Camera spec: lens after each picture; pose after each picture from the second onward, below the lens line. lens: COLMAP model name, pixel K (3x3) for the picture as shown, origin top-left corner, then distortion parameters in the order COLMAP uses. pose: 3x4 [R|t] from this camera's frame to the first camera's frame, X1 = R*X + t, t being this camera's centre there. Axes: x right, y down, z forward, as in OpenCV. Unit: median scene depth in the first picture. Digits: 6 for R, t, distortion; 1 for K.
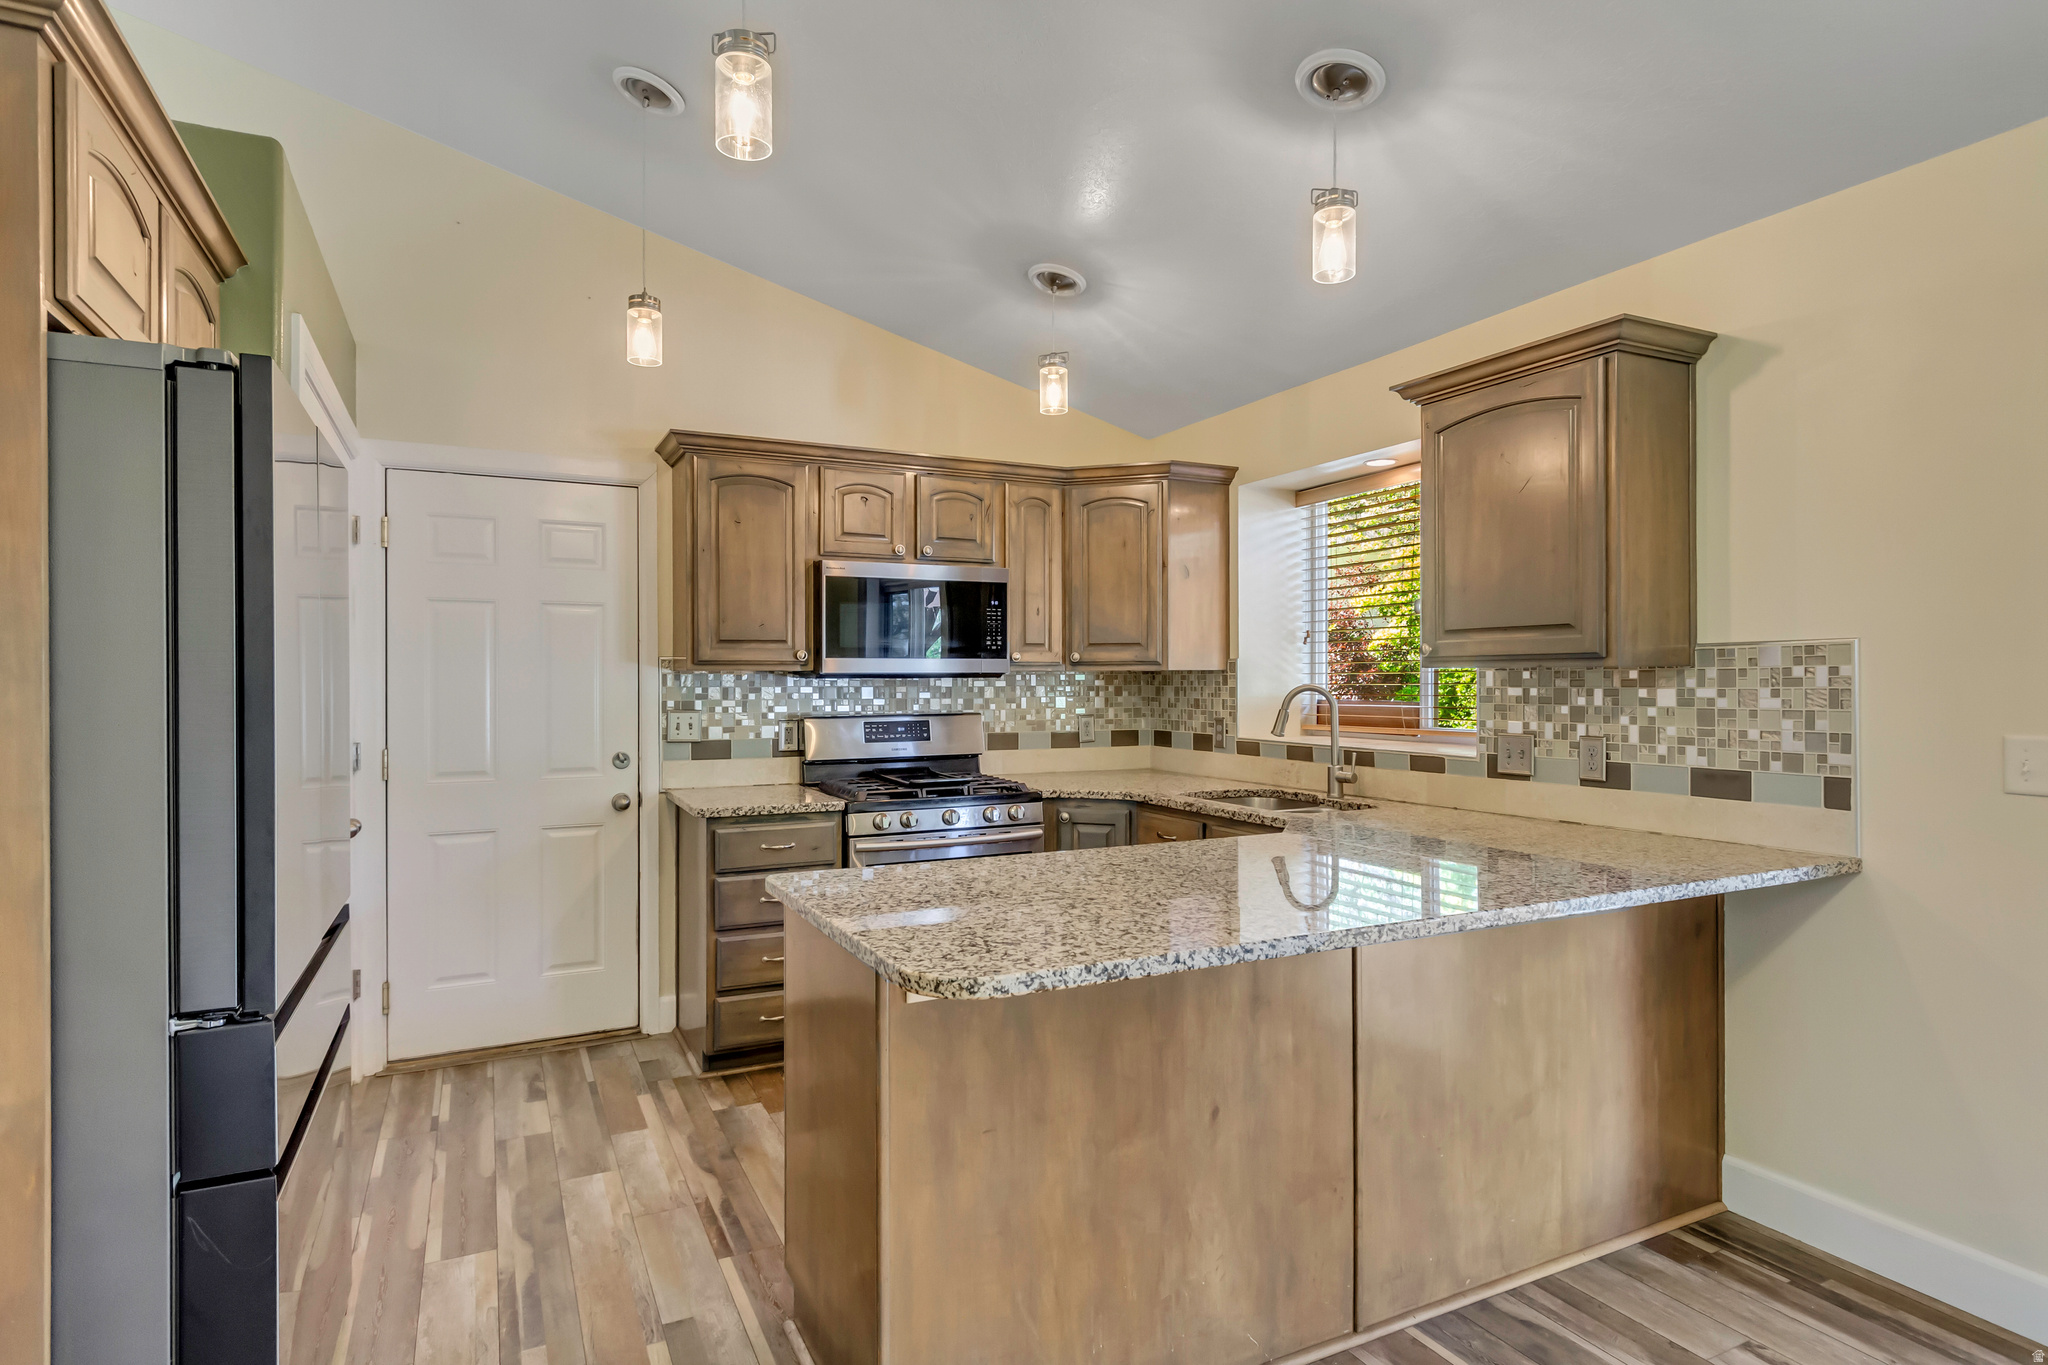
lens RADIAL K [[1075.6, 0, 1028.9], [0, 1075.6, 683.6], [0, 0, 1]] dist [0.010435, -0.005363]
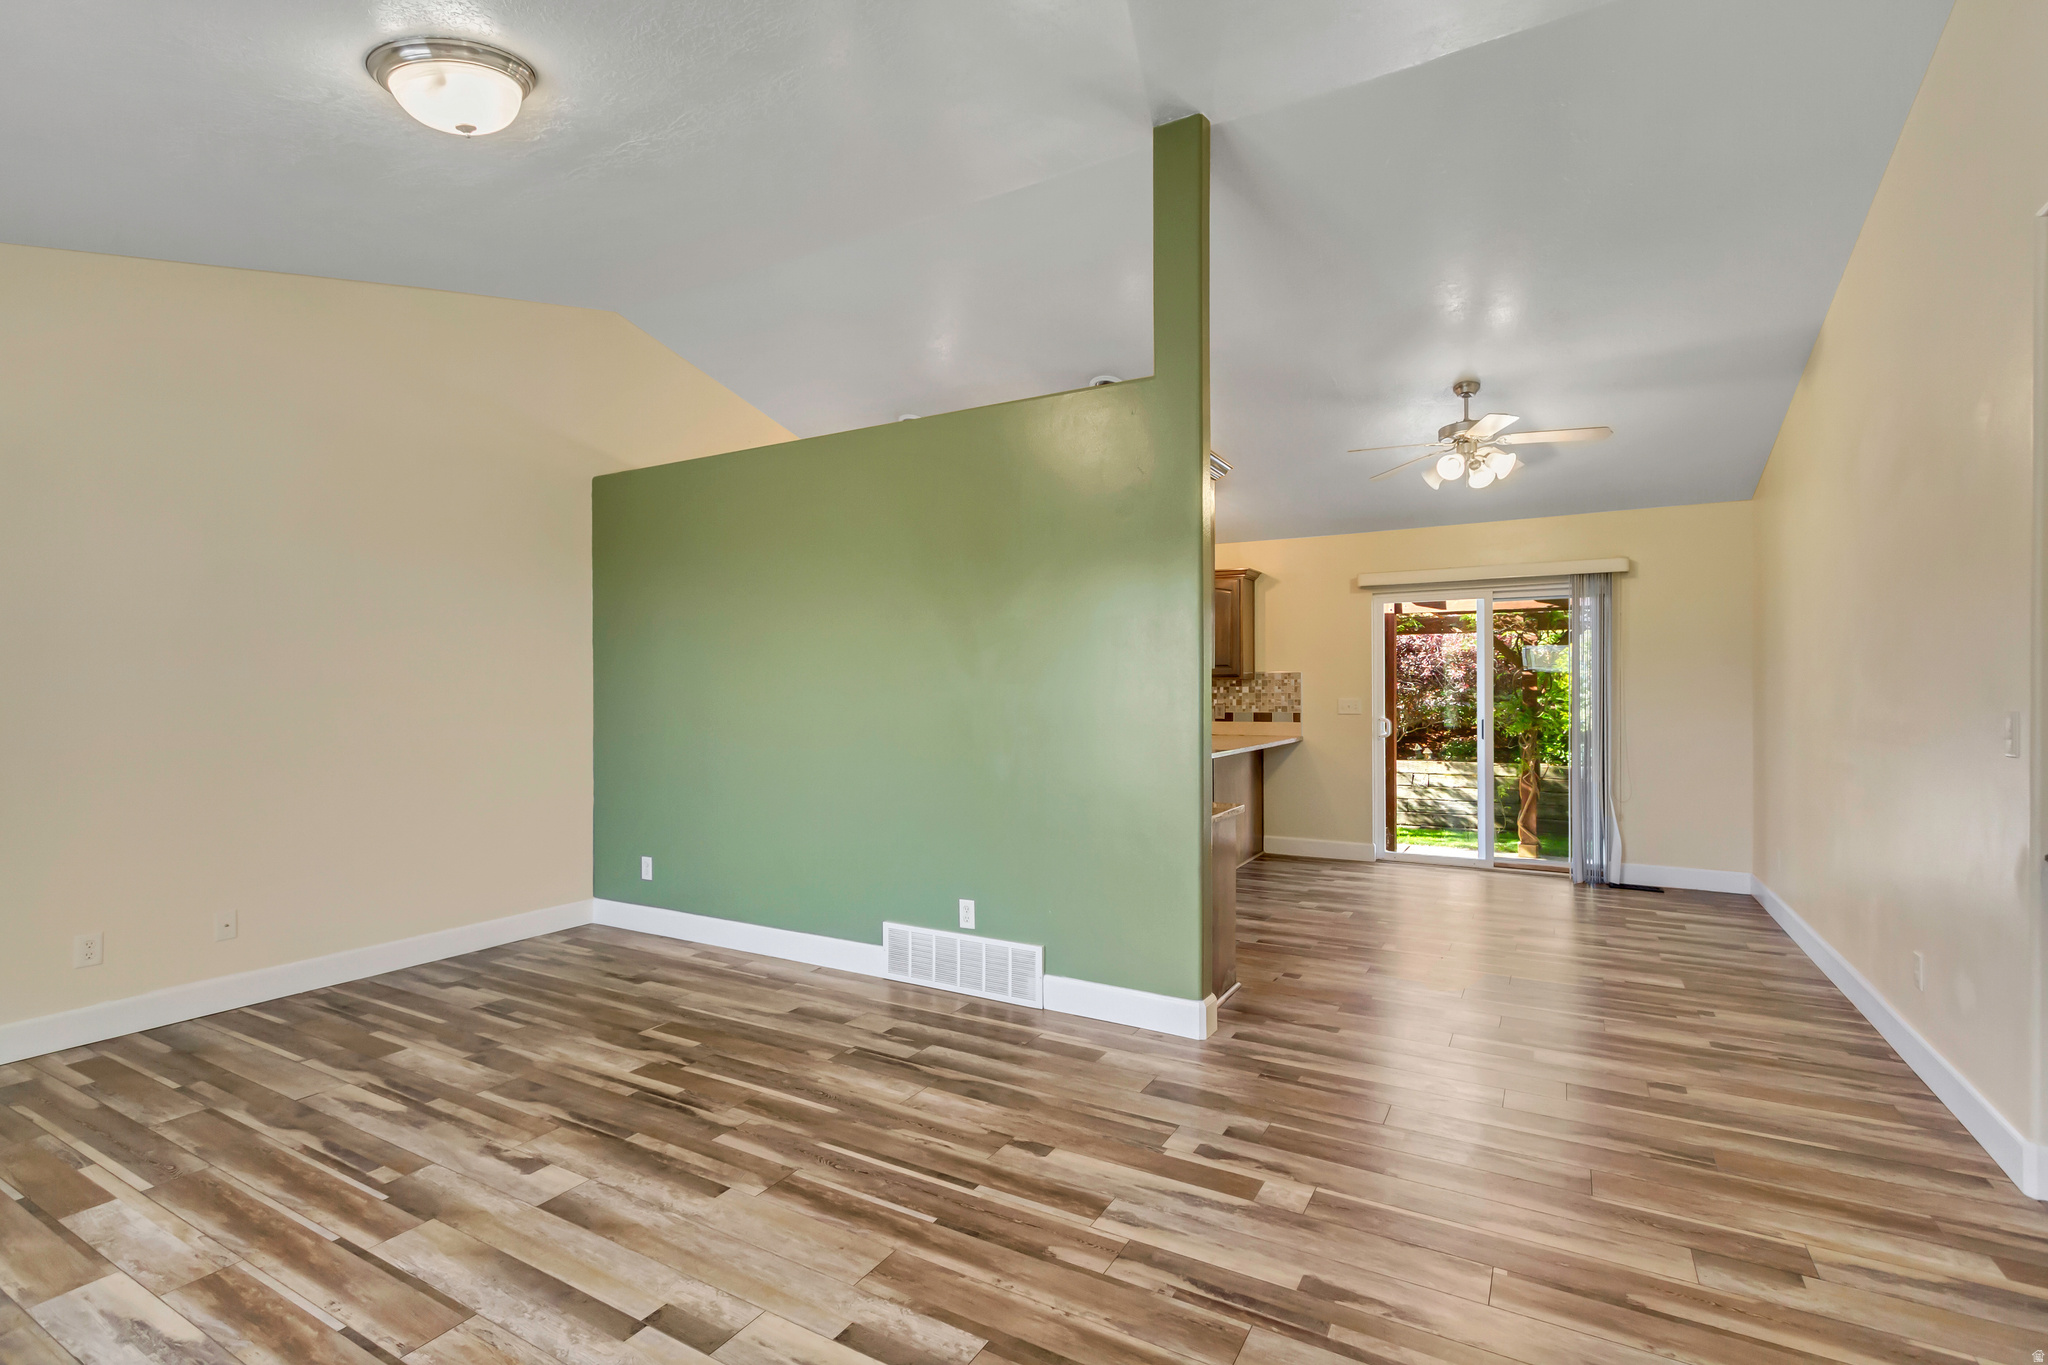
lens RADIAL K [[933.3, 0, 1019.2], [0, 933.3, 693.6], [0, 0, 1]] dist [0.008768, -0.004002]
pose [[0.837586, -0.004435, 0.546287, -1.284665], [0.003706, 0.999990, 0.002436, 0.014224], [-0.546293, -0.000016, 0.837594, -0.790594]]
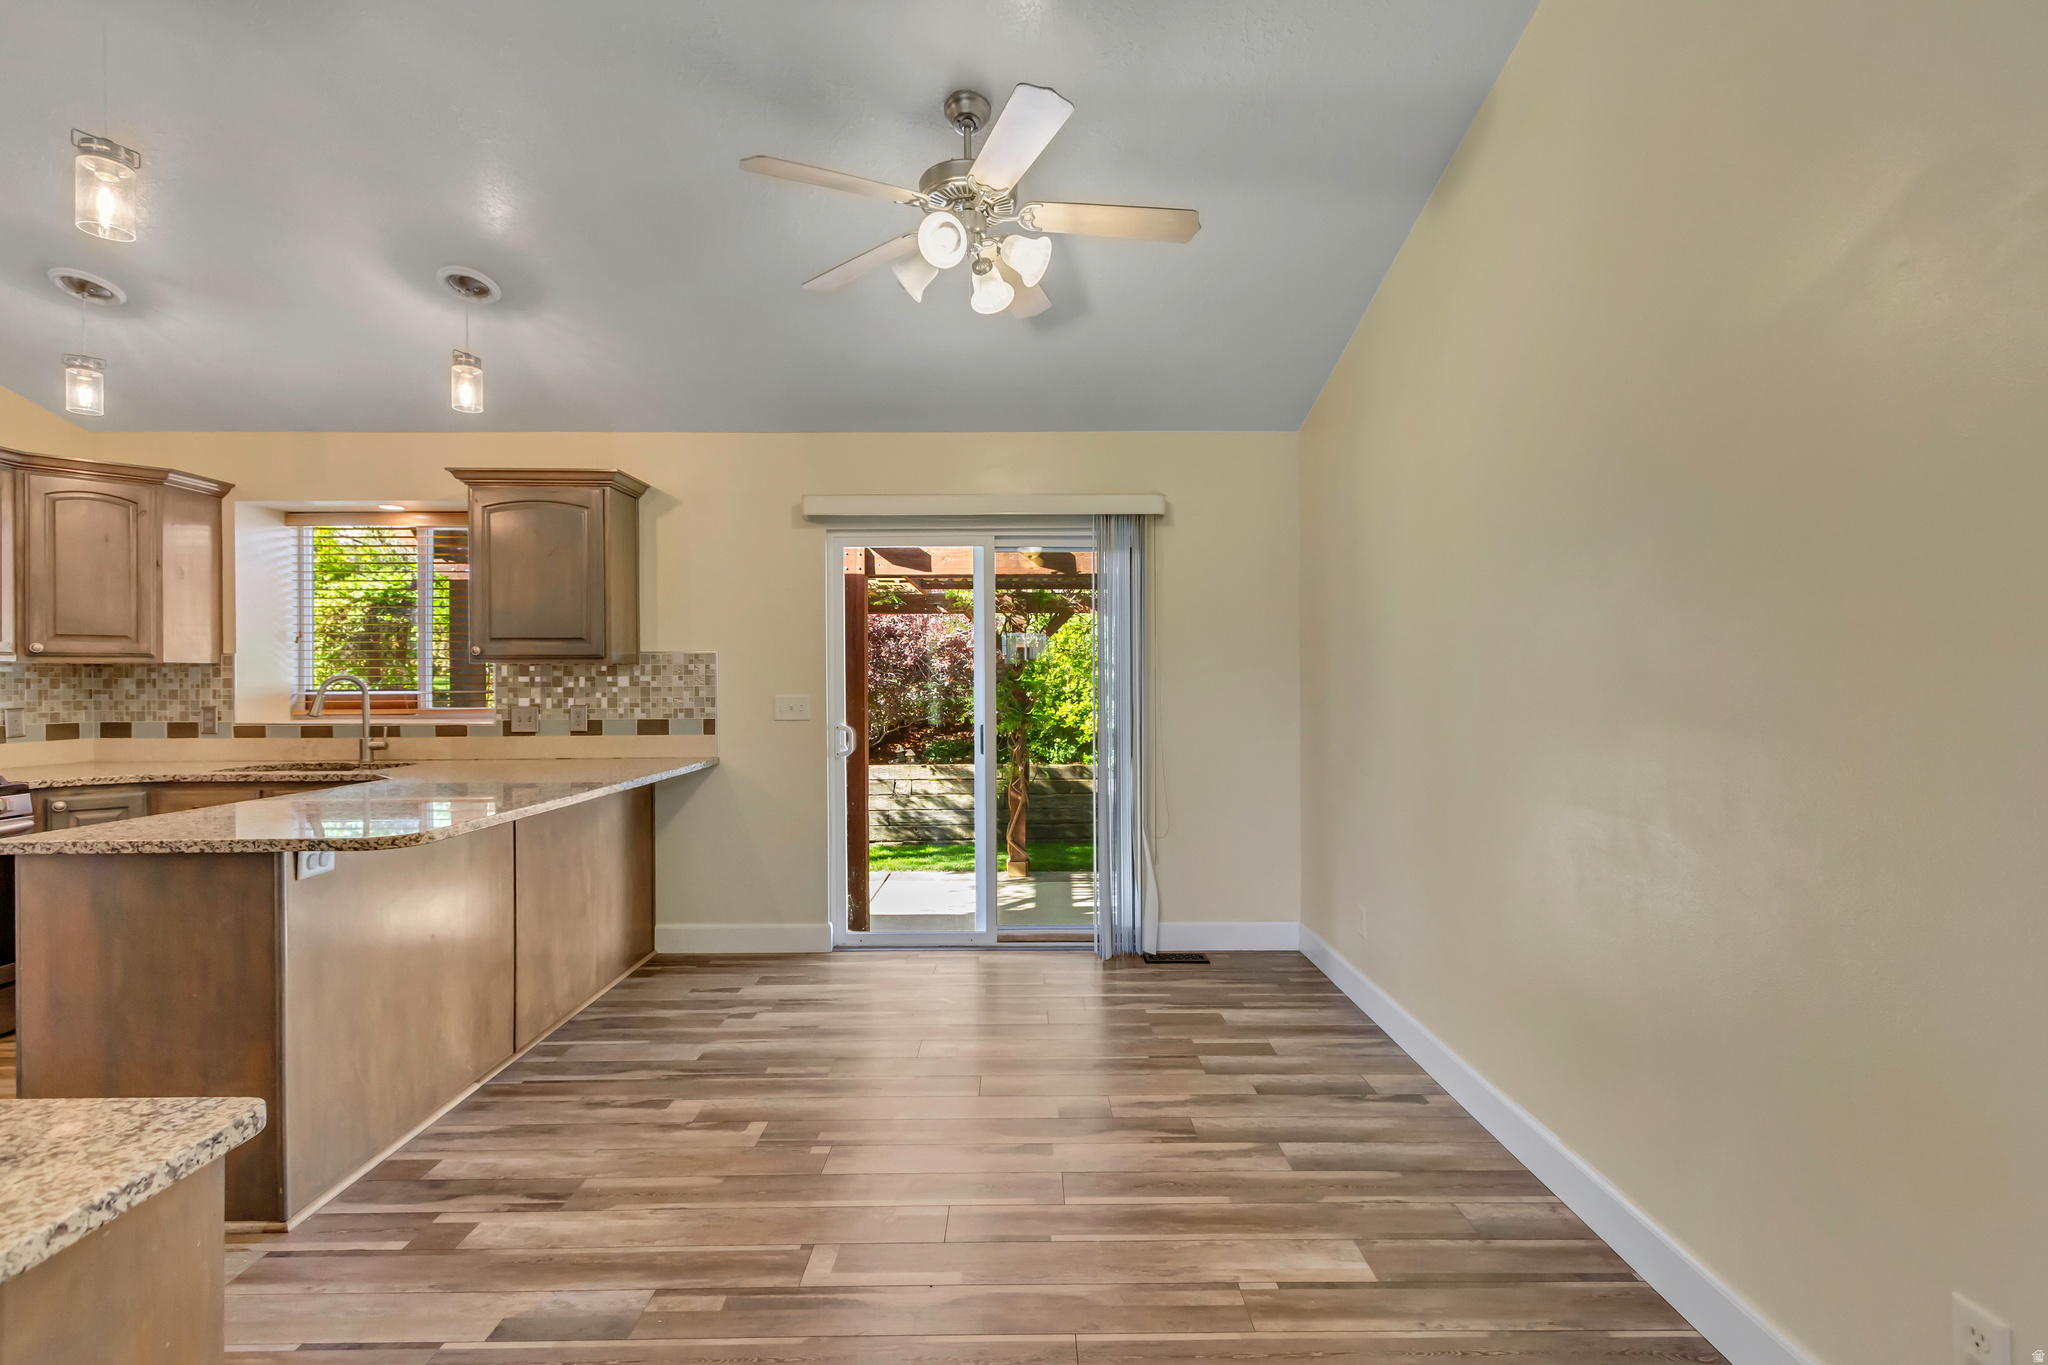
lens RADIAL K [[933.3, 0, 1027.2], [0, 933.3, 684.5], [0, 0, 1]] dist [0.008768, -0.004002]
pose [[0.443289, -0.004417, 0.896368, -0.471467], [0.005161, 0.999984, 0.002375, 0.016996], [-0.896364, 0.003573, 0.443304, -0.268720]]
